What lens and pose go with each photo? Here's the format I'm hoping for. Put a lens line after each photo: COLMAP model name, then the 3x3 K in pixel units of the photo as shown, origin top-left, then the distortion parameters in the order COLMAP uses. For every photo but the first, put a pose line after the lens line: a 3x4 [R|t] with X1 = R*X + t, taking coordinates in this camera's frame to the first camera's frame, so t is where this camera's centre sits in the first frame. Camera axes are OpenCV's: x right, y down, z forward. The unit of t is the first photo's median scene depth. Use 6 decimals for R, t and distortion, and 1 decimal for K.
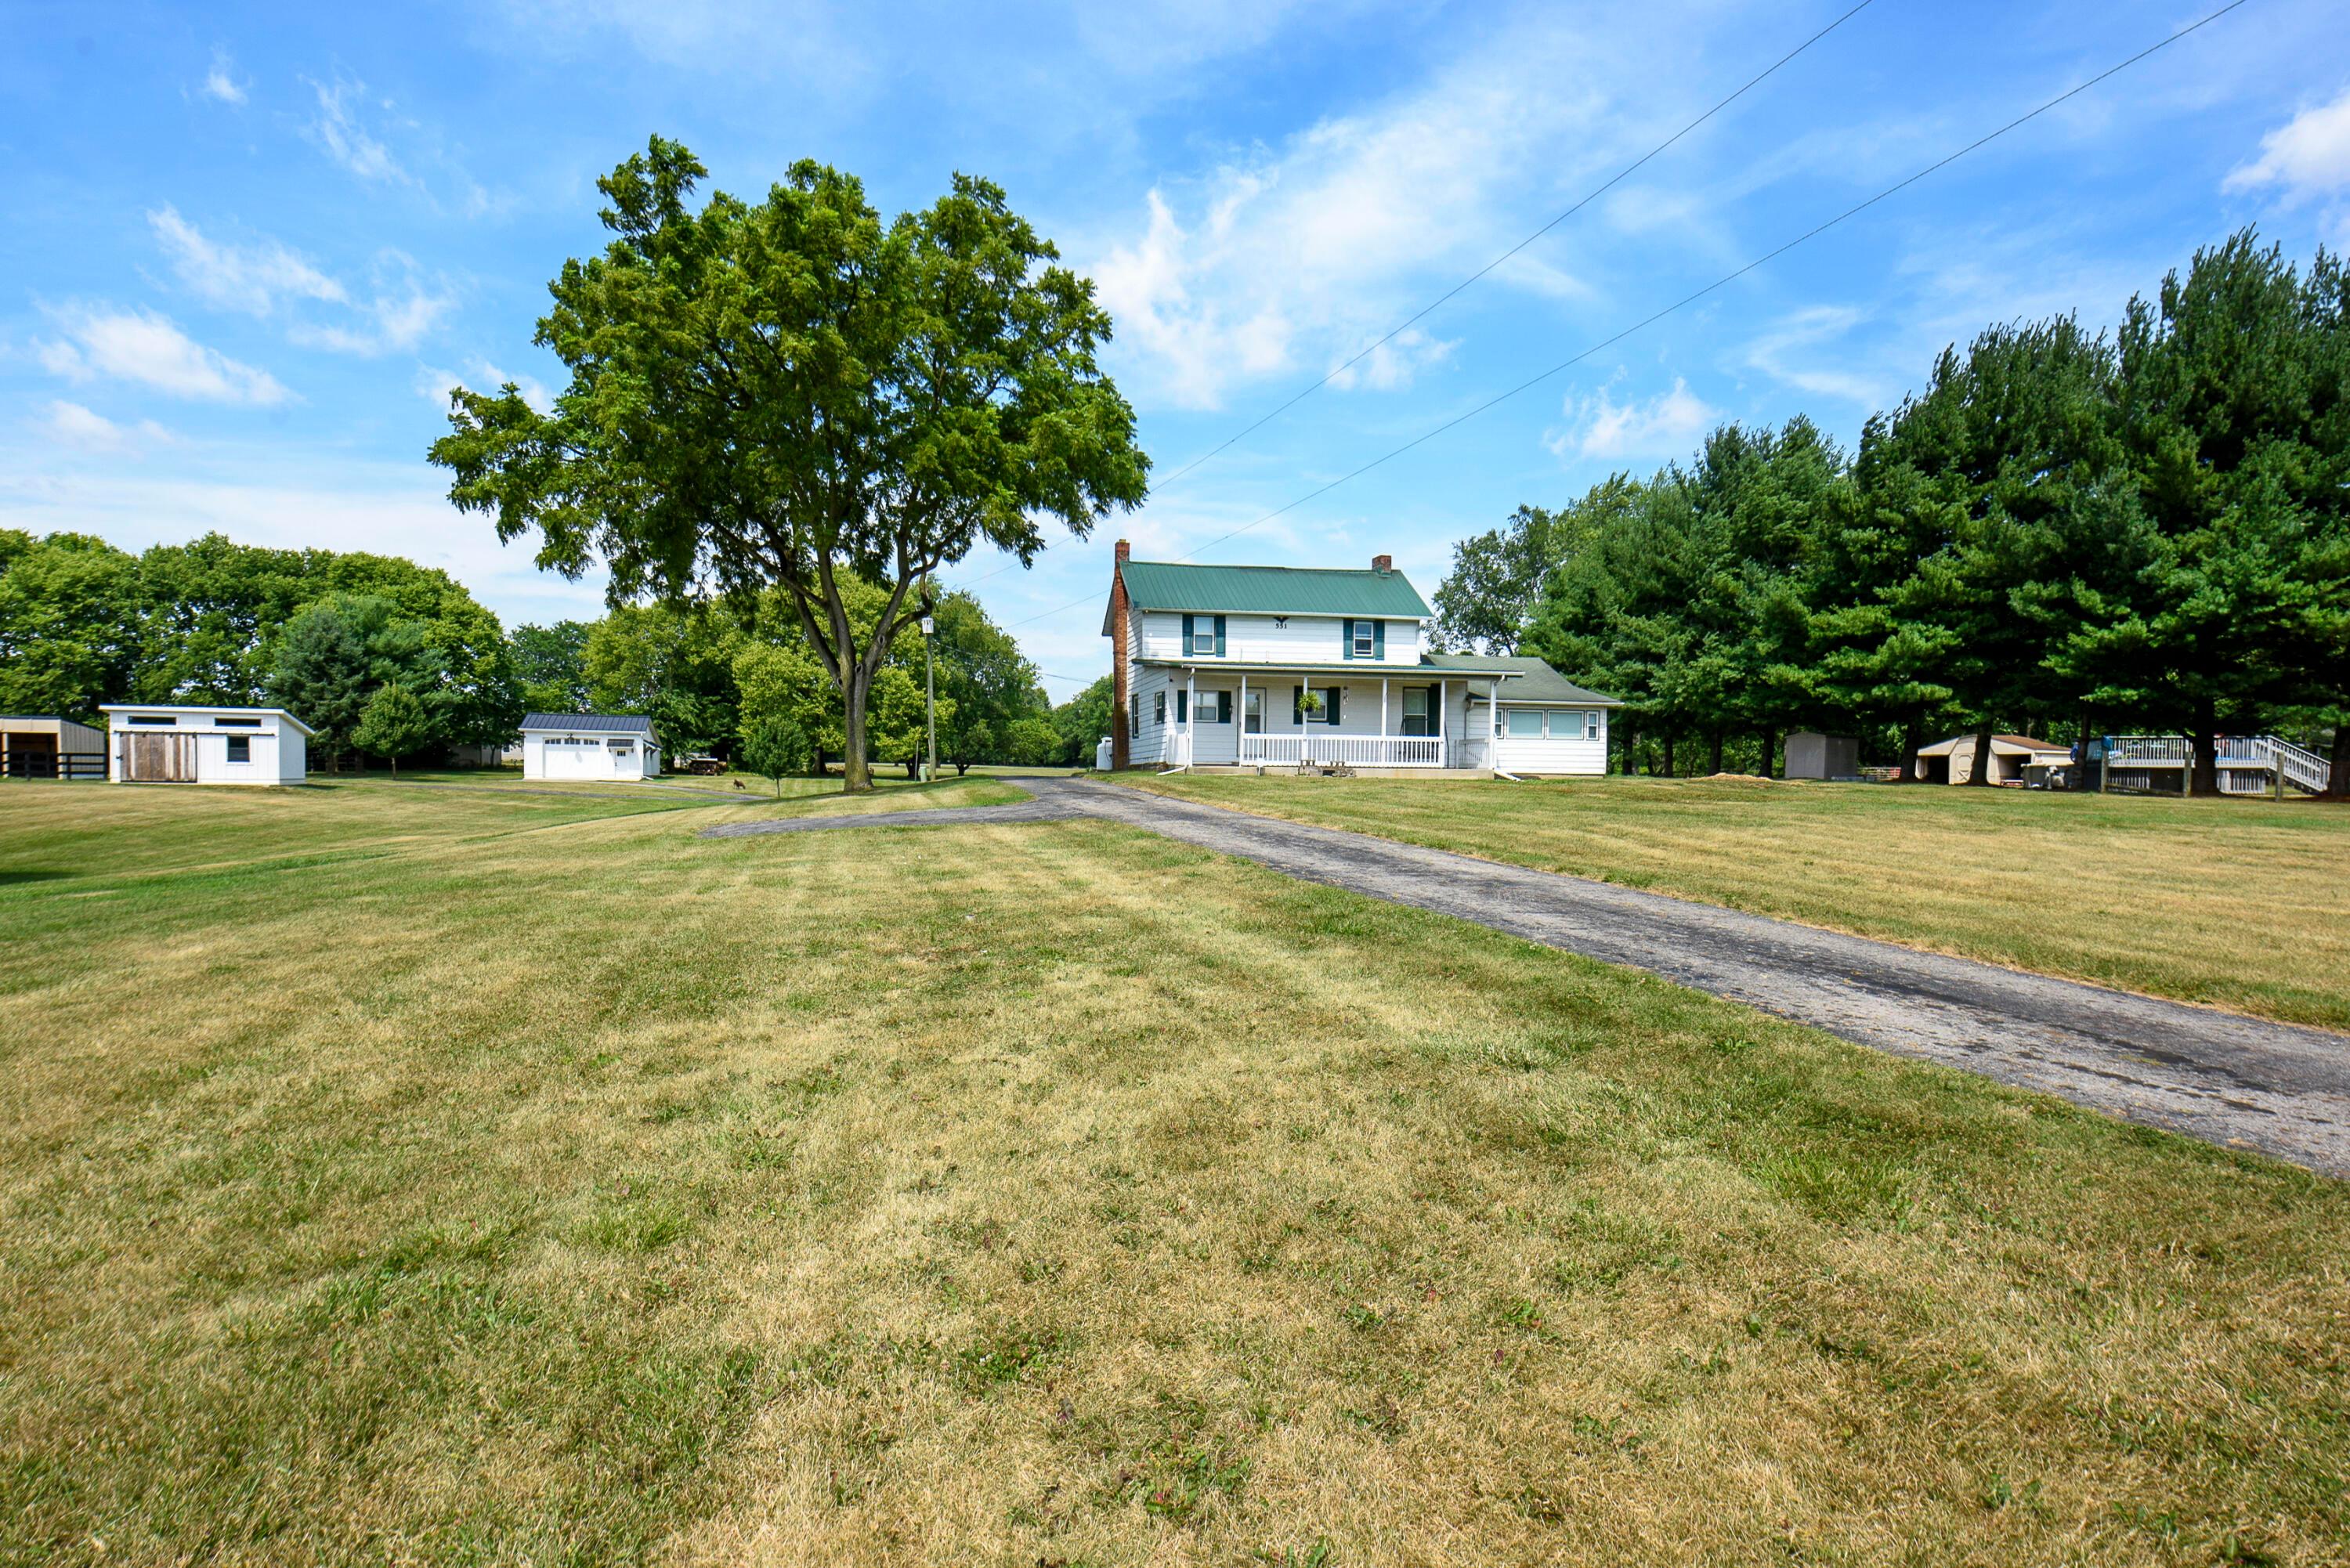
lens RADIAL K [[1134.1, 0, 1171.3], [0, 1134.1, 740.1], [0, 0, 1]] dist [-0.002718, -0.000464]
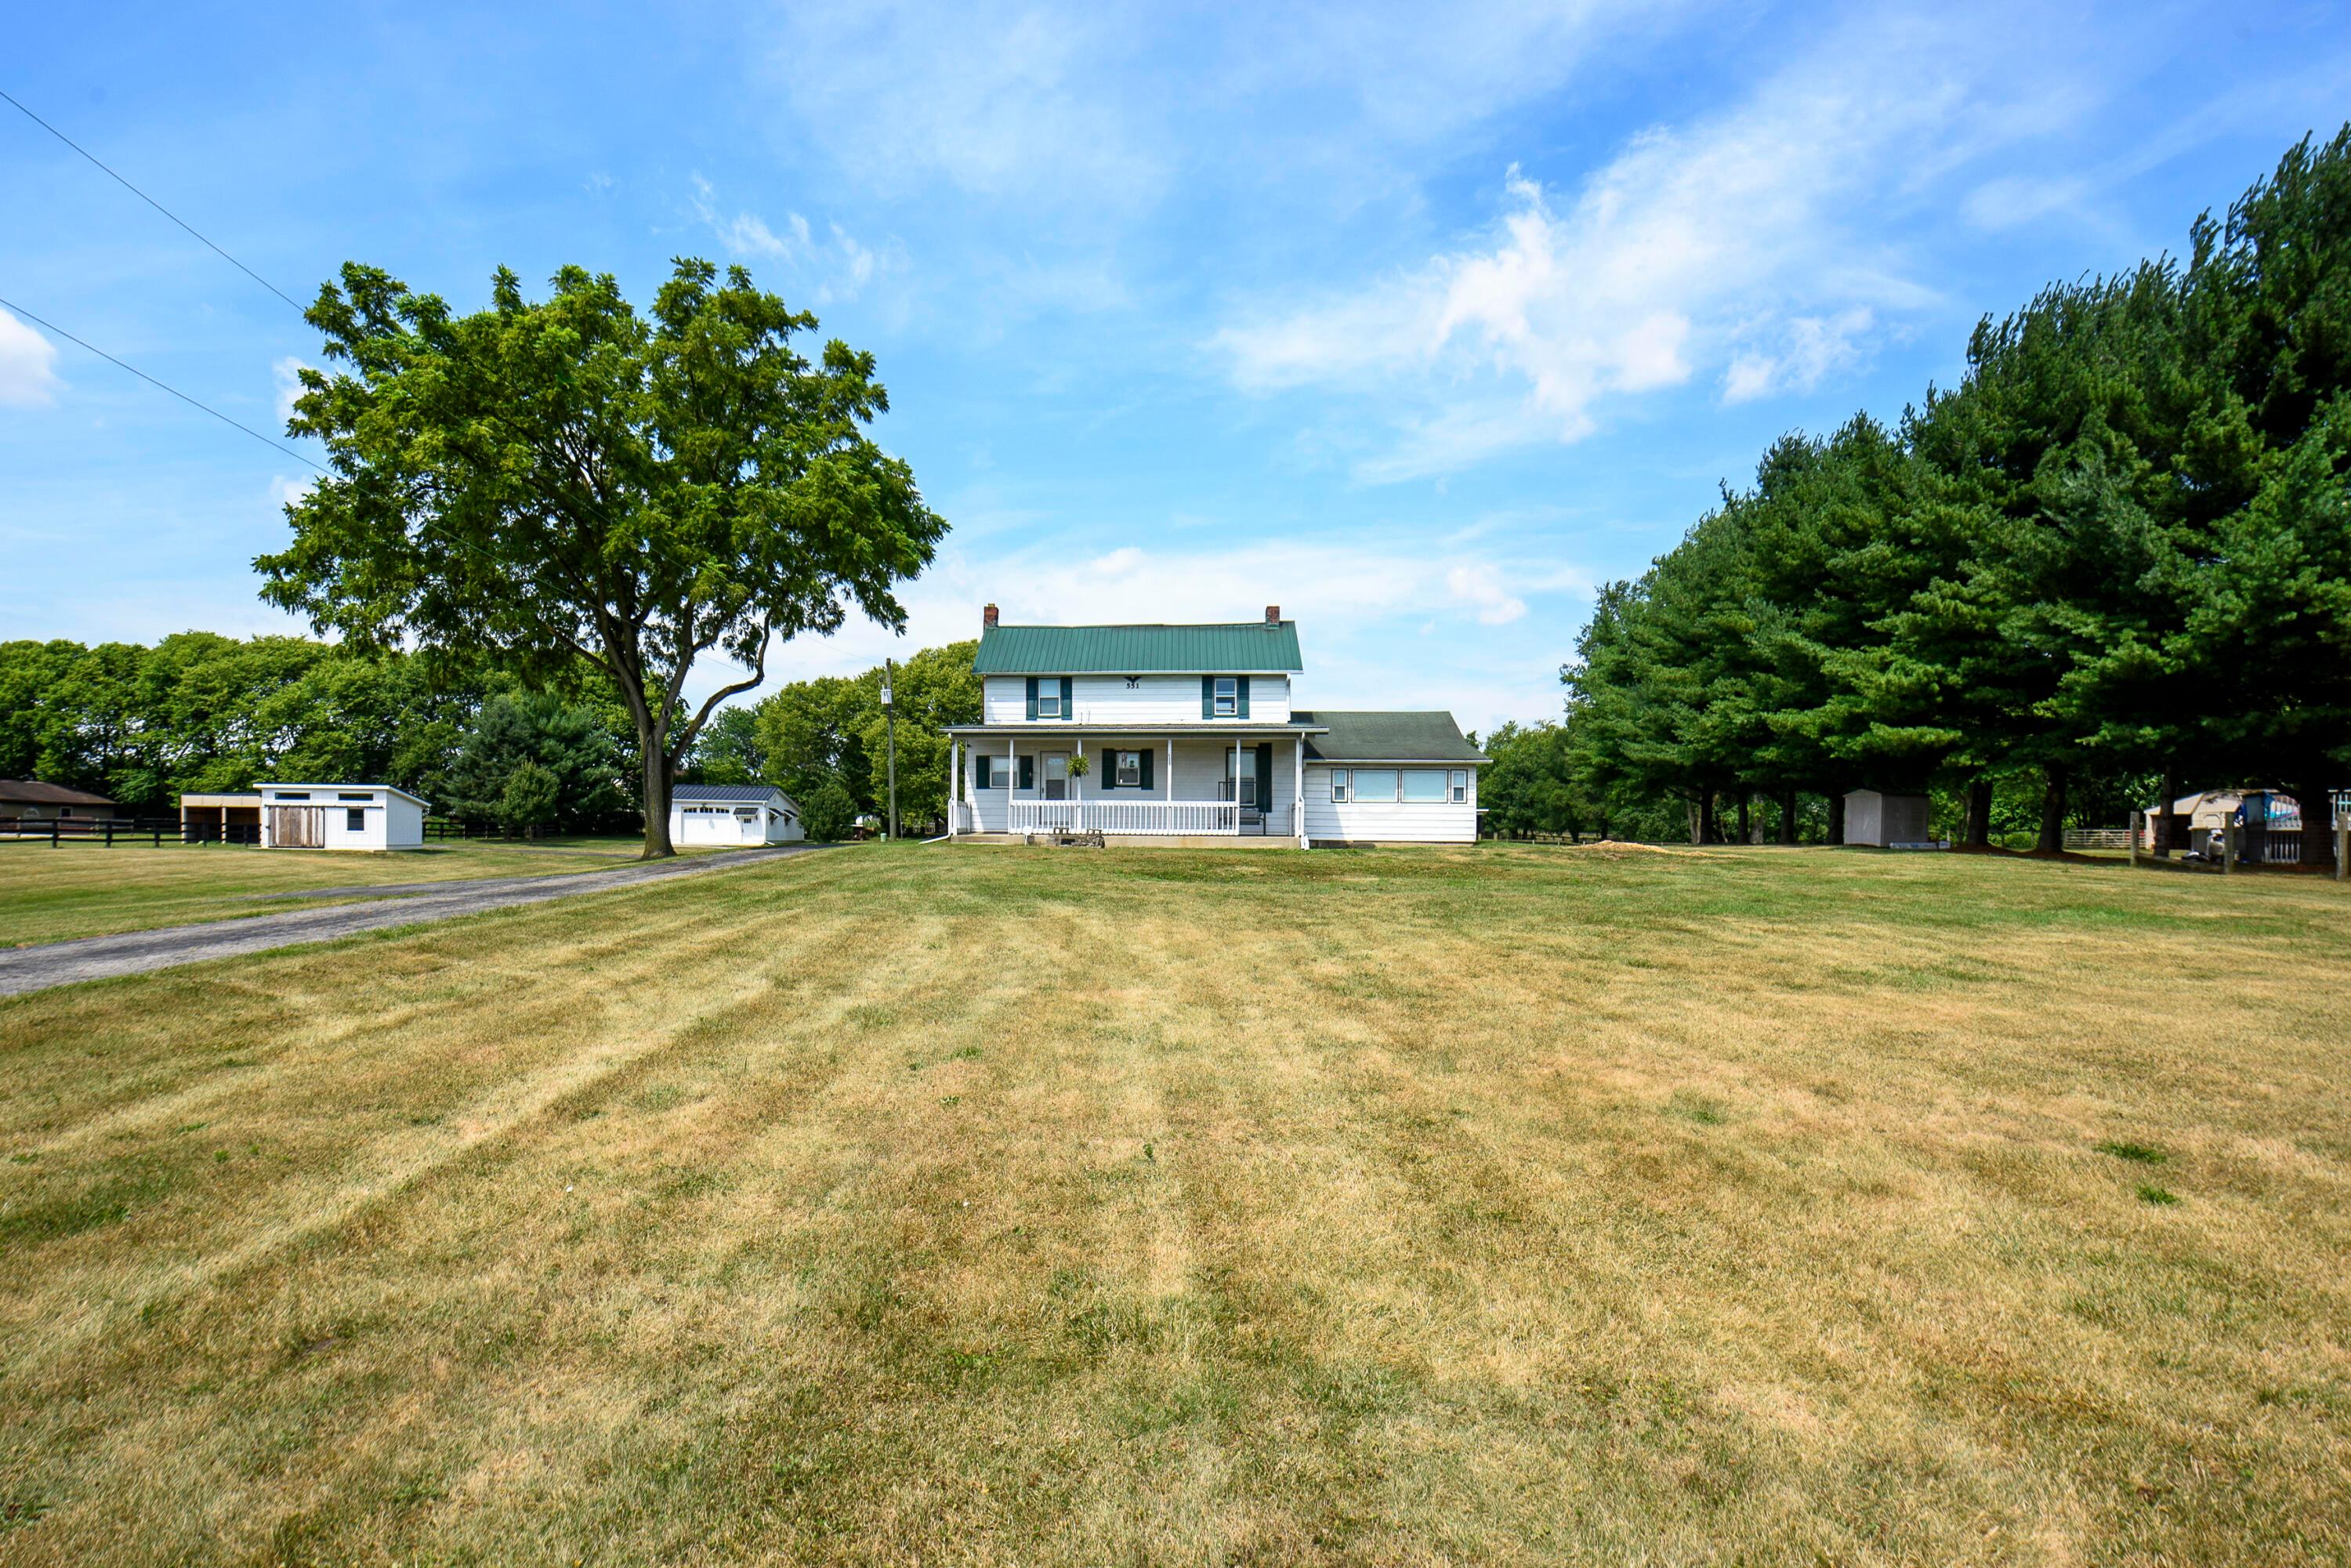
lens RADIAL K [[1100.4, 0, 1177.0], [0, 1100.4, 807.8], [0, 0, 1]] dist [-0.002393, 0.000001]
pose [[0.973459, -0.007465, -0.228739, 0.274060], [0.008322, 0.999961, 0.002784, -0.000425], [0.228709, -0.004614, 0.973484, 0.086898]]
